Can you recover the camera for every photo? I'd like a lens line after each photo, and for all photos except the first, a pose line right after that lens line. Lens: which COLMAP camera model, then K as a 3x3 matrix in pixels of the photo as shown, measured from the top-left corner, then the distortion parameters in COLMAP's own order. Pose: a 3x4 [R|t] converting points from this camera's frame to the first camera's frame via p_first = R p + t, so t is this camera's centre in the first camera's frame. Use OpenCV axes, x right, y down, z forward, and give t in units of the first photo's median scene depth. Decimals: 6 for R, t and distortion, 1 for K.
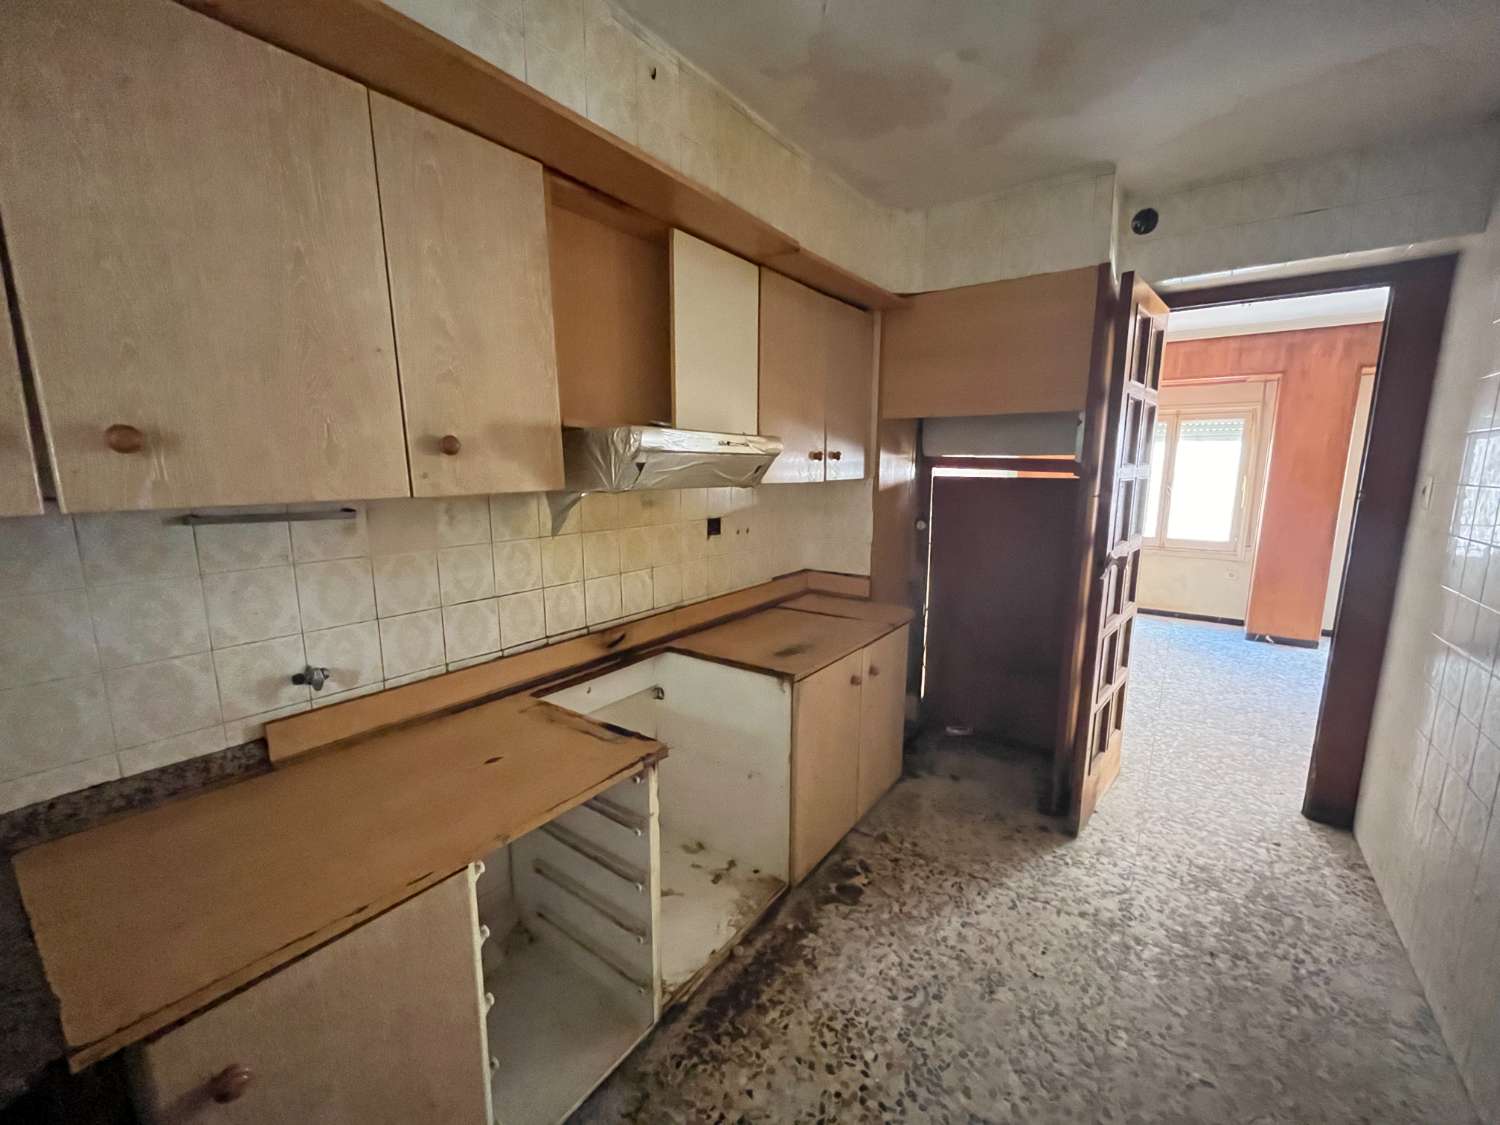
lens RADIAL K [[605.3, 0, 749.3], [0, 605.3, 564.7], [0, 0, 1]] dist [-0.003623, -0.000084]
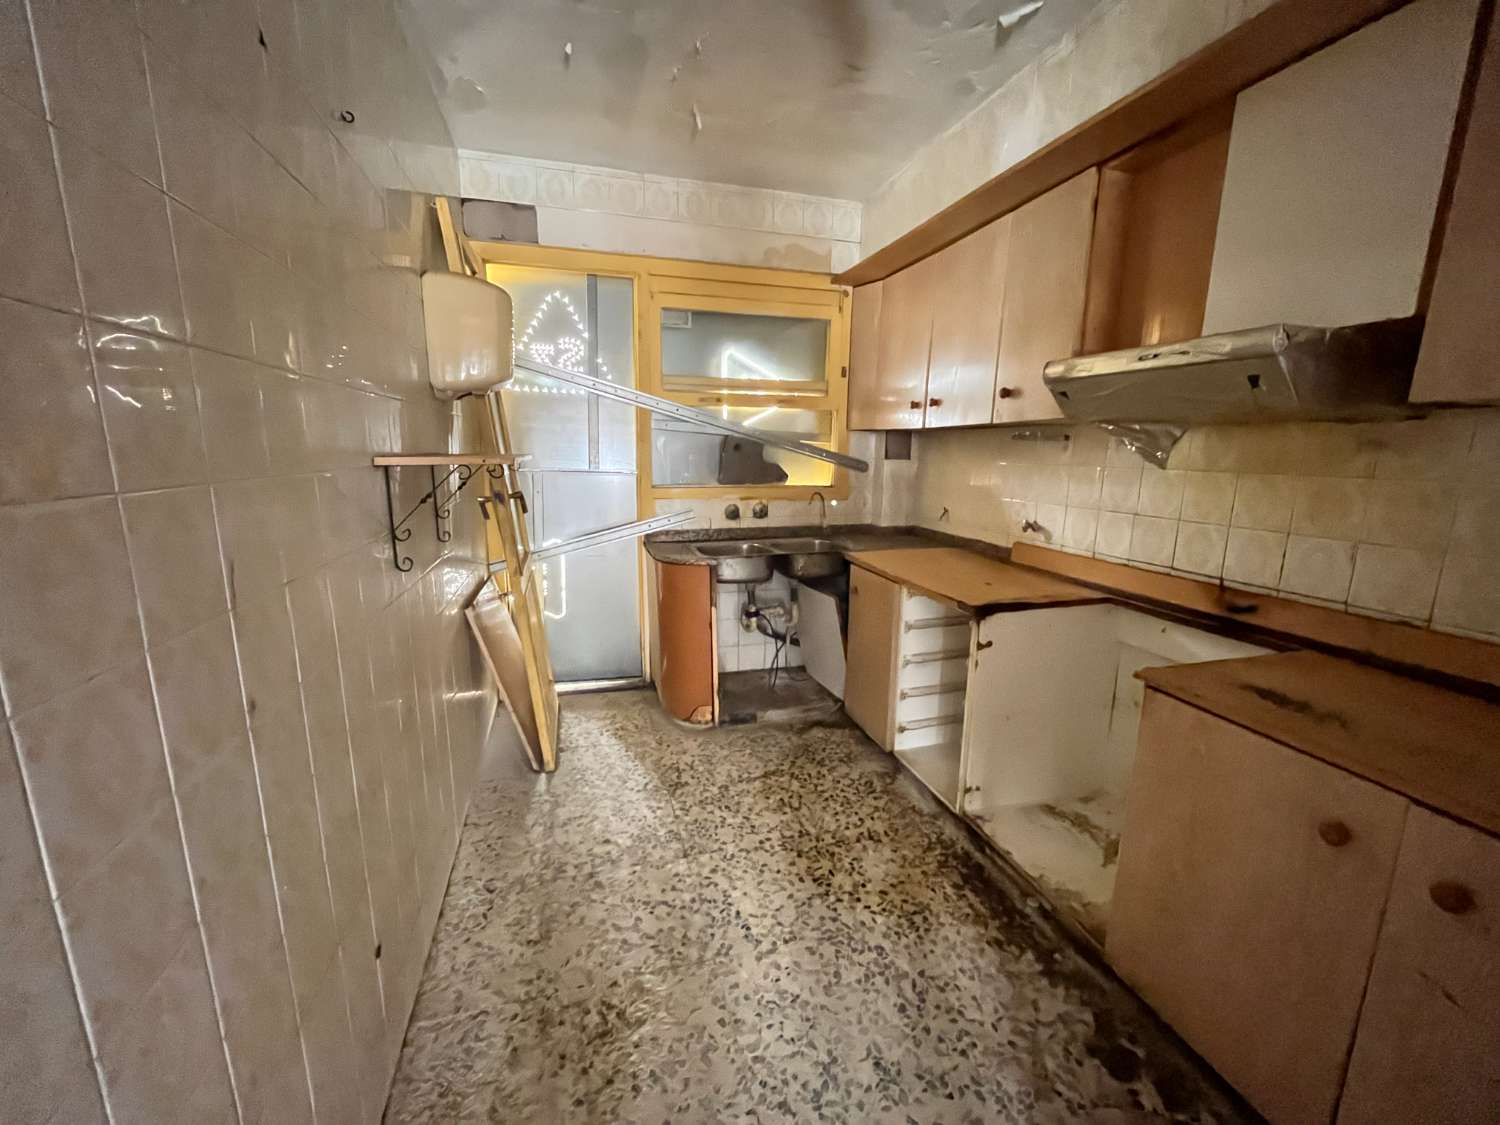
lens RADIAL K [[605.3, 0, 749.9], [0, 605.3, 565.4], [0, 0, 1]] dist [-0.003623, -0.000084]
pose [[-0.616501, 0.139346, -0.774925, 1.071922], [-0.143215, 0.947949, 0.284396, -0.089069], [0.774219, 0.286312, -0.564456, 1.201353]]
